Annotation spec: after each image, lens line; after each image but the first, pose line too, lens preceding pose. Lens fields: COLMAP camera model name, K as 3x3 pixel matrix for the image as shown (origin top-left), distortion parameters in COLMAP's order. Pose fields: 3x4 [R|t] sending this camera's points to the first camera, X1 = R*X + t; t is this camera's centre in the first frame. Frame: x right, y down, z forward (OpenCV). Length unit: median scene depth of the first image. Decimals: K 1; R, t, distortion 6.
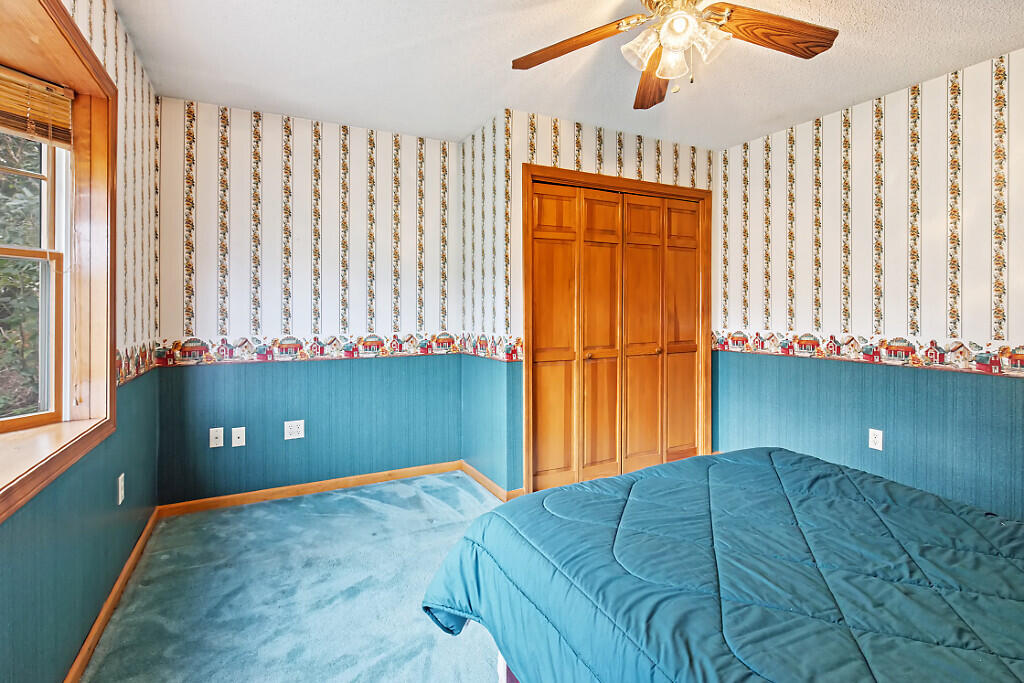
lens RADIAL K [[493.0, 0, 511.5], [0, 493.0, 308.3], [0, 0, 1]] dist [-0.001624, -0.000164]
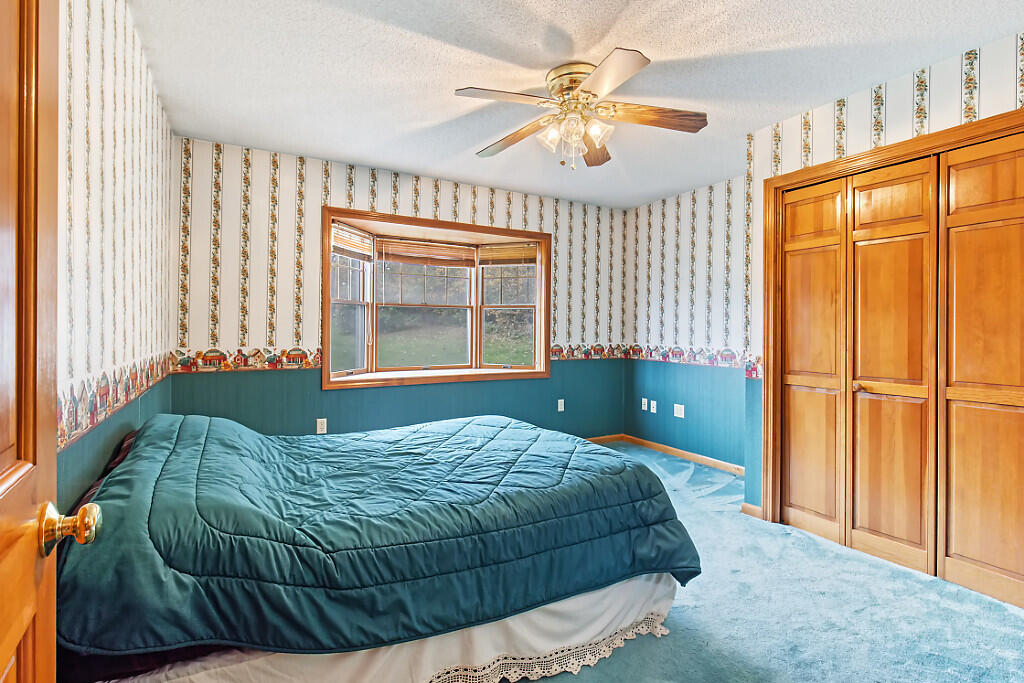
lens RADIAL K [[482.3, 0, 509.4], [0, 482.3, 327.2], [0, 0, 1]] dist [0.001403, 0.000555]
pose [[0.049273, 0.001051, -0.998785, 0.964744], [0.000272, 0.999999, 0.001065, -0.000553], [0.998785, -0.000325, 0.049272, 0.440737]]
